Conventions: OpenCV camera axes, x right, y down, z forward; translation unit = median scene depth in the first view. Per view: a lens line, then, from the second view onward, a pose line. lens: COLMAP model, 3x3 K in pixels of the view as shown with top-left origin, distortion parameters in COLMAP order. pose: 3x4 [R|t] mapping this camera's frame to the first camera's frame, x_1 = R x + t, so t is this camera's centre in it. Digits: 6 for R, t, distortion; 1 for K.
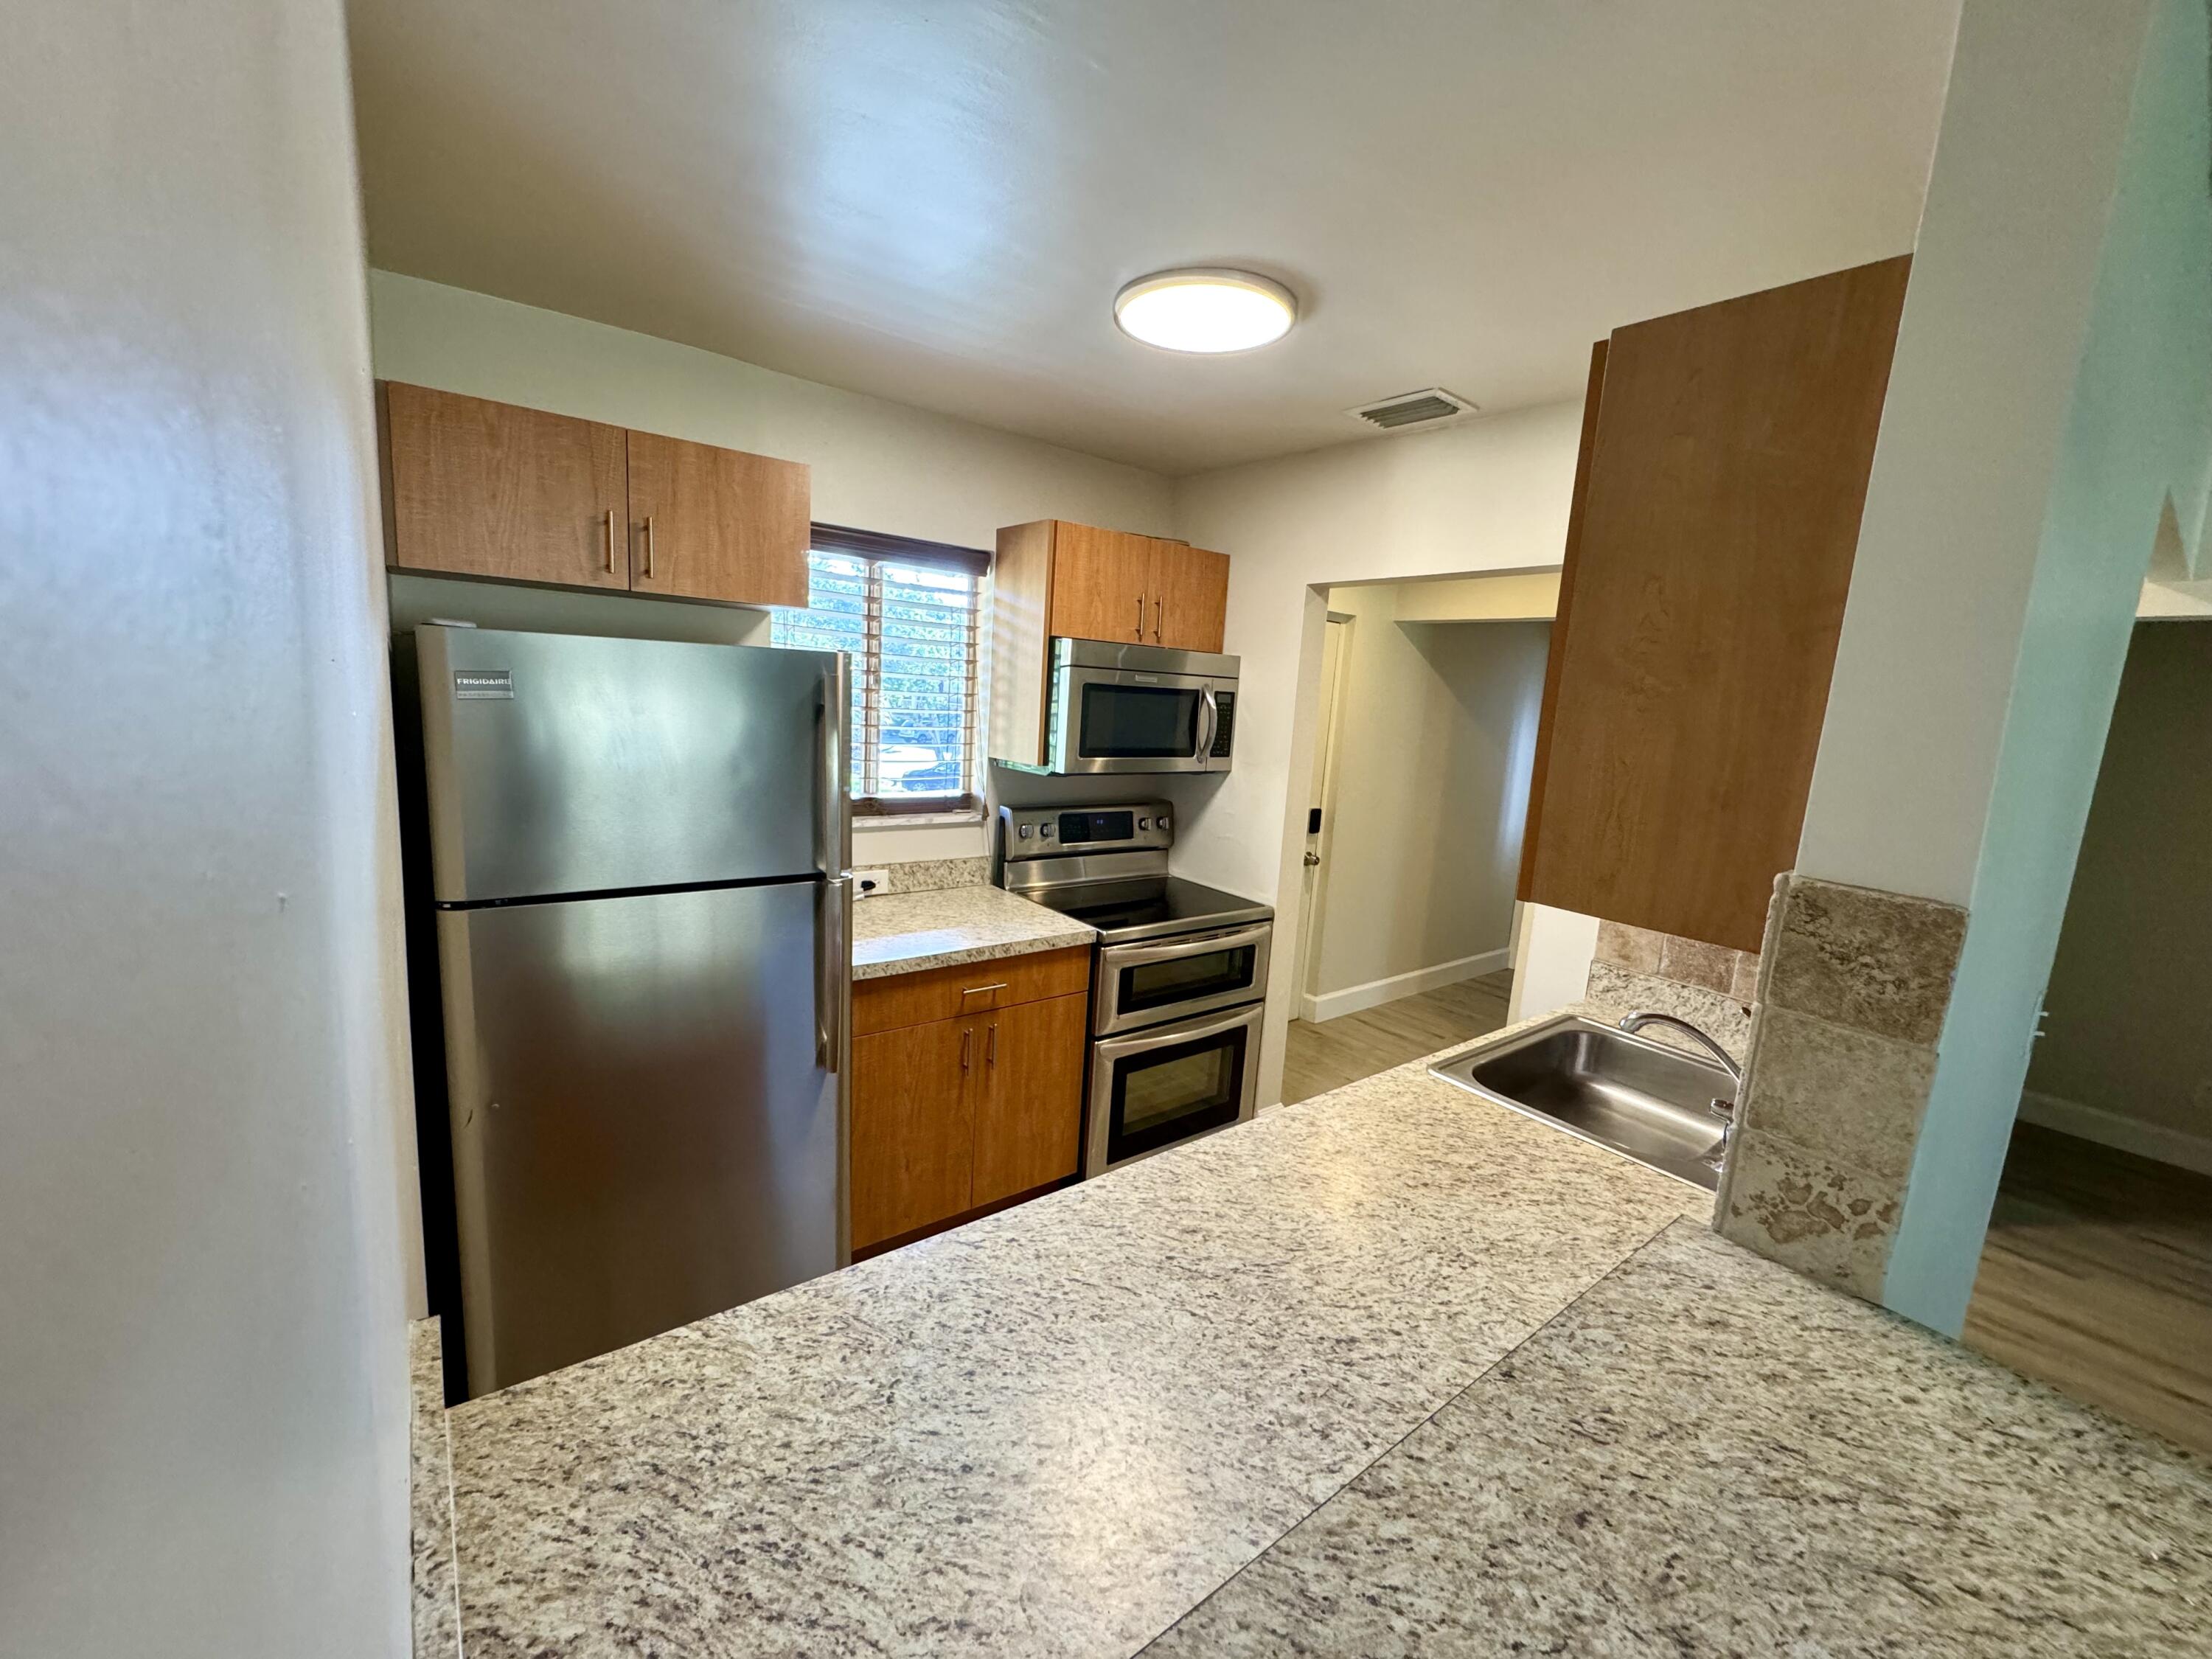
lens RADIAL K [[882.7, 0, 1111.7], [0, 882.7, 832.1], [0, 0, 1]] dist [-0.001465, -0.000298]
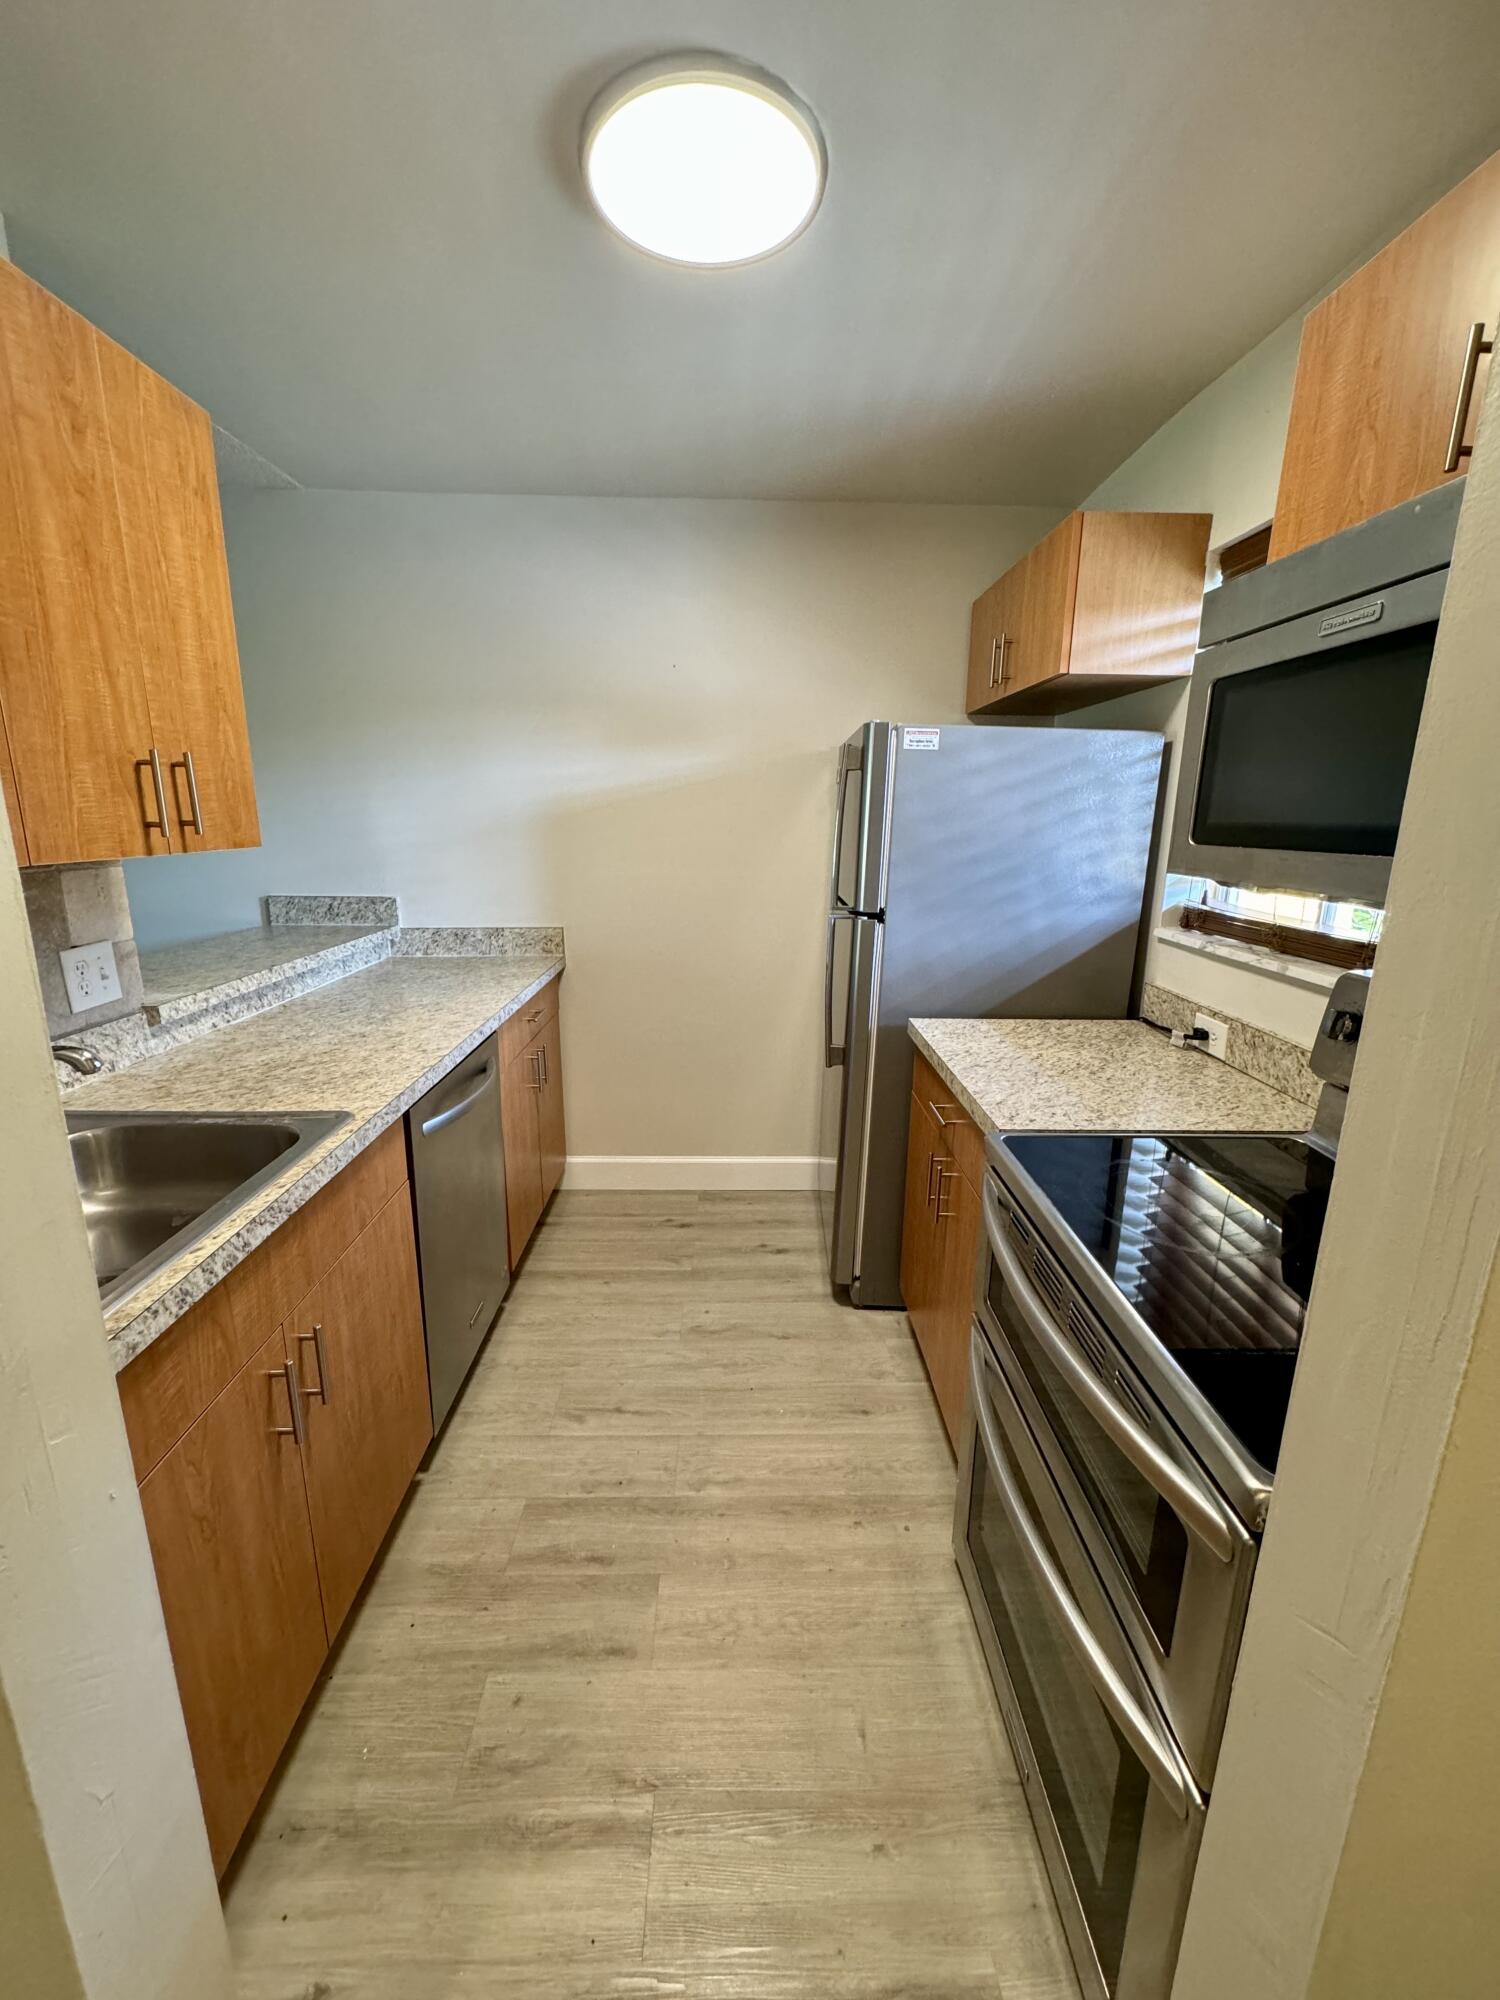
lens RADIAL K [[798.1, 0, 750.0], [0, 798.1, 1000.0], [0, 0, 1]] dist [-0.001465, -0.000298]
pose [[-0.600503, 0.111357, -0.791831, 0.495453], [-0.179824, 0.946084, 0.269424, -0.082554], [0.779140, 0.304180, -0.548101, 1.147912]]
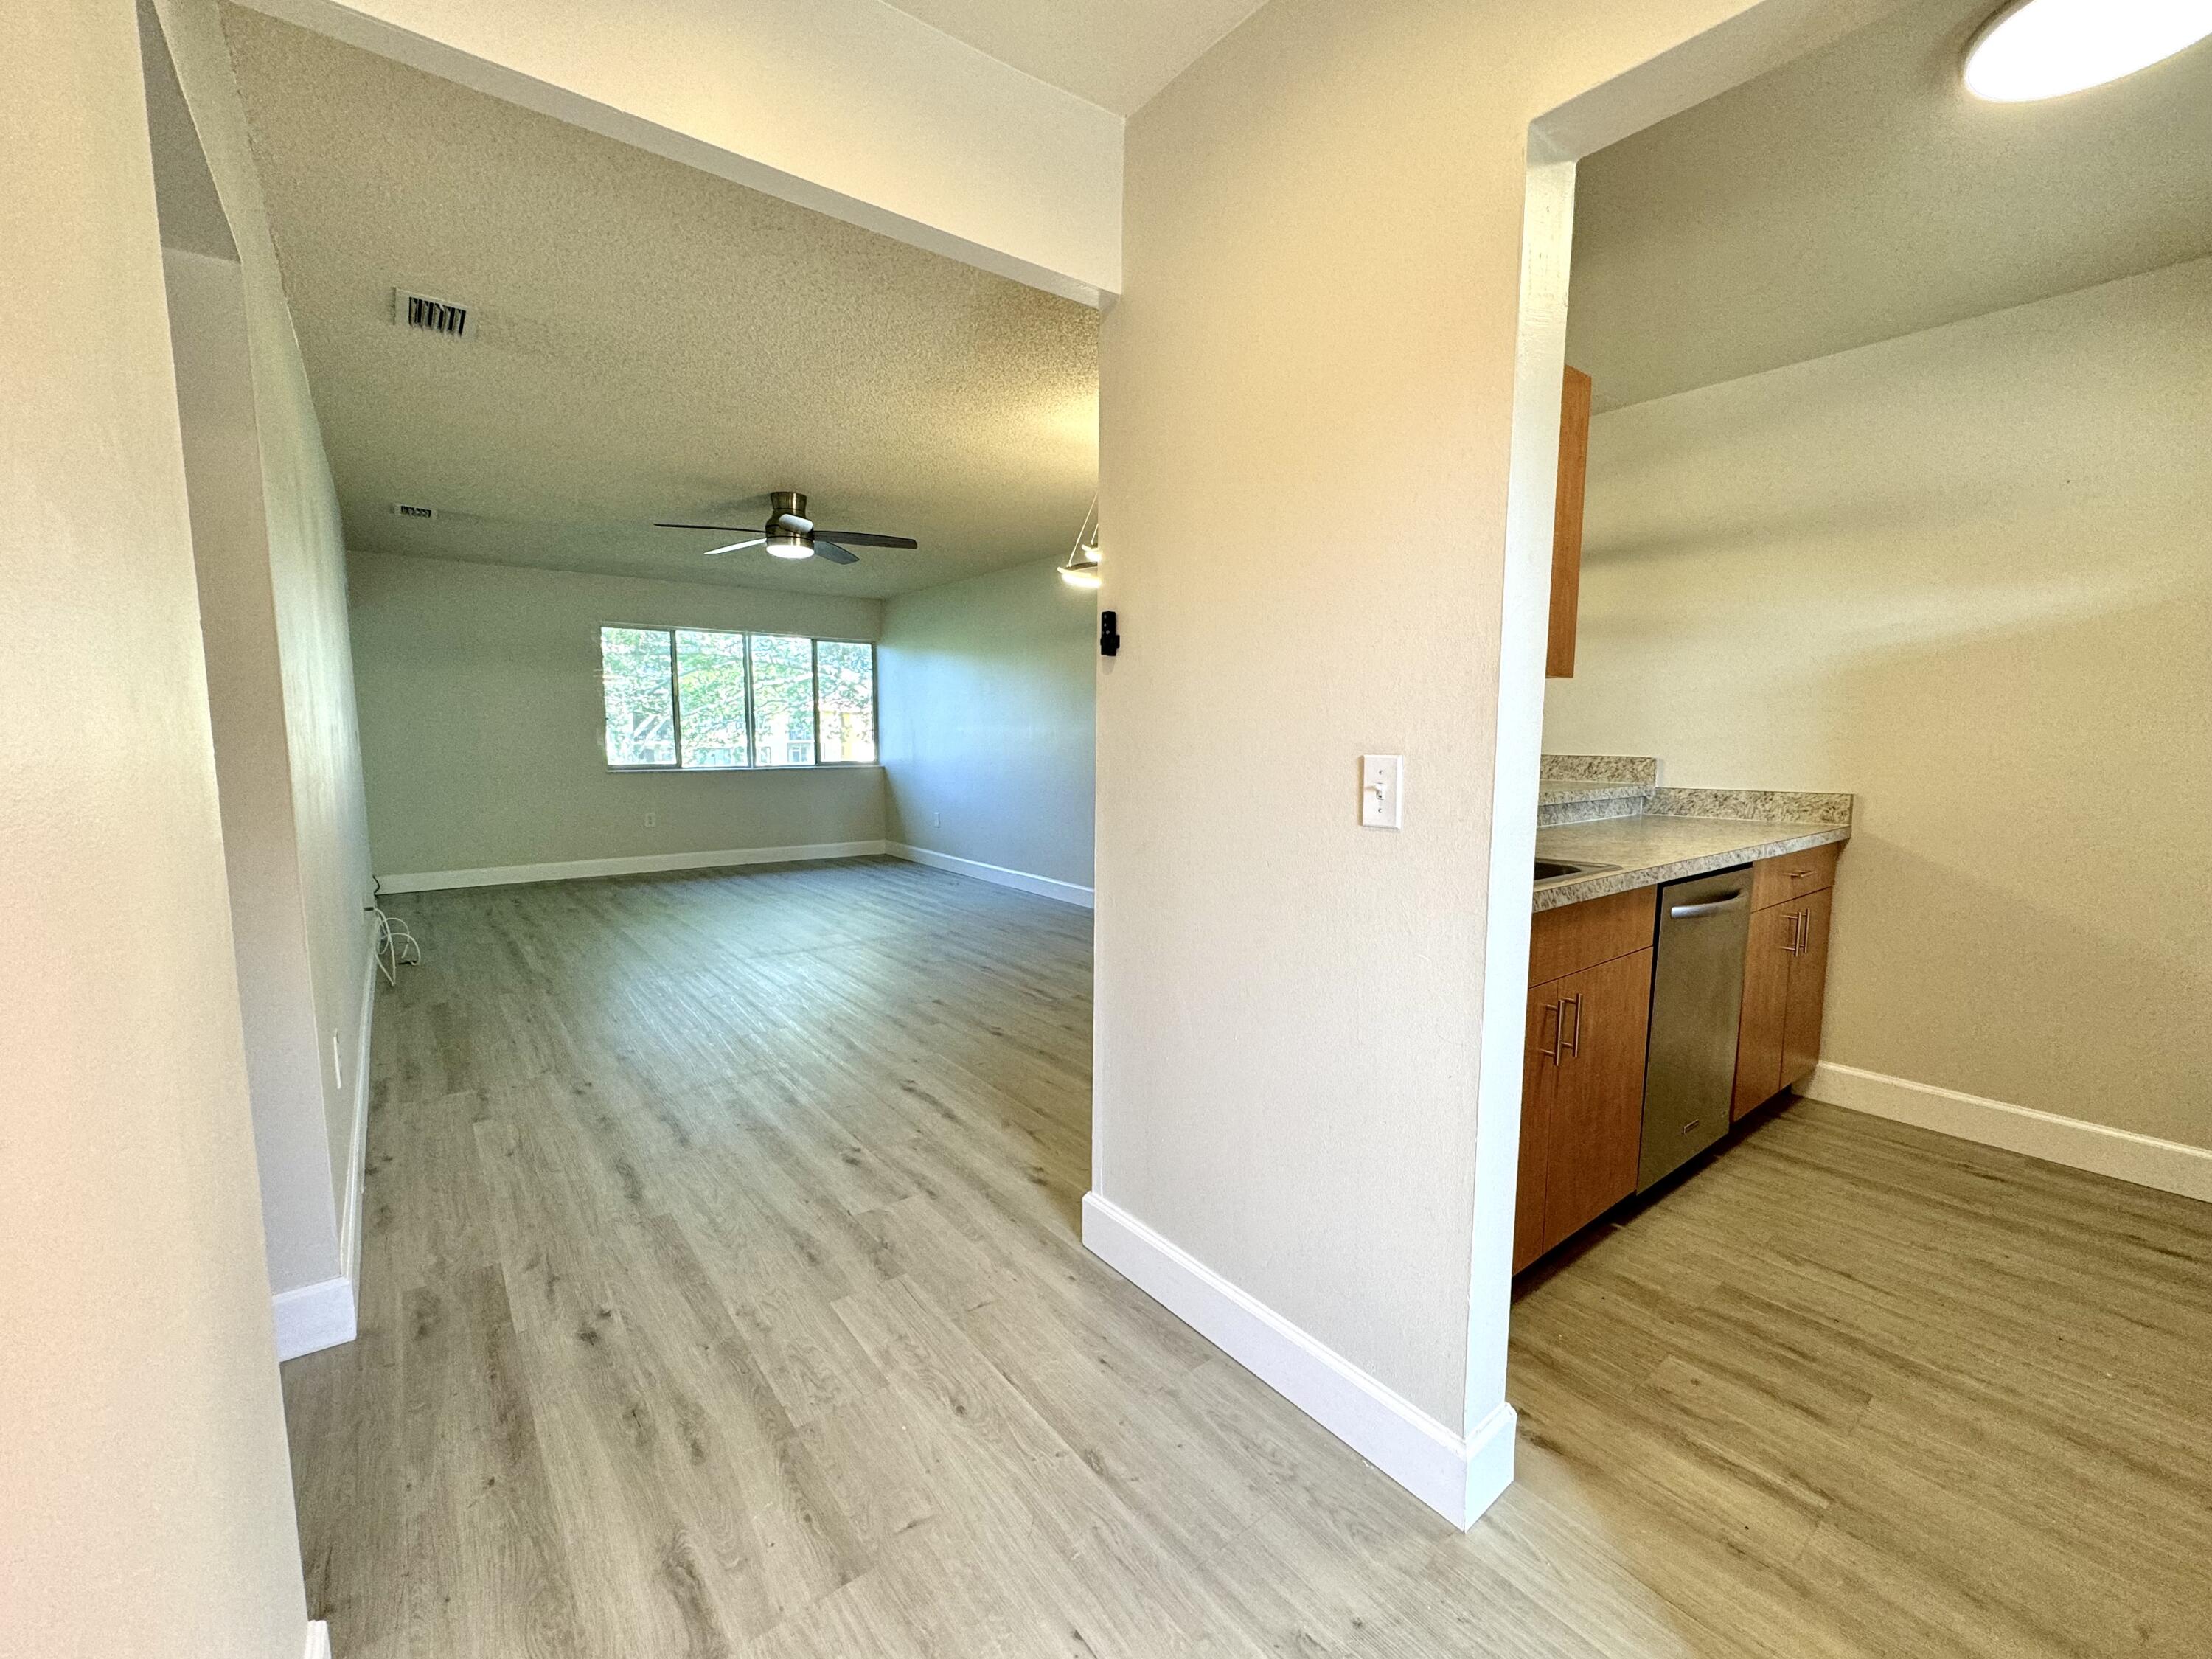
lens RADIAL K [[908.6, 0, 1103.3], [0, 908.6, 832.8], [0, 0, 1]] dist [-0.001655, -0.000203]
pose [[-0.997615, -0.069021, 0.001068, 0.680542], [-0.066150, 0.960311, 0.270973, -0.030163], [-0.019729, 0.270256, -0.962586, 1.415006]]
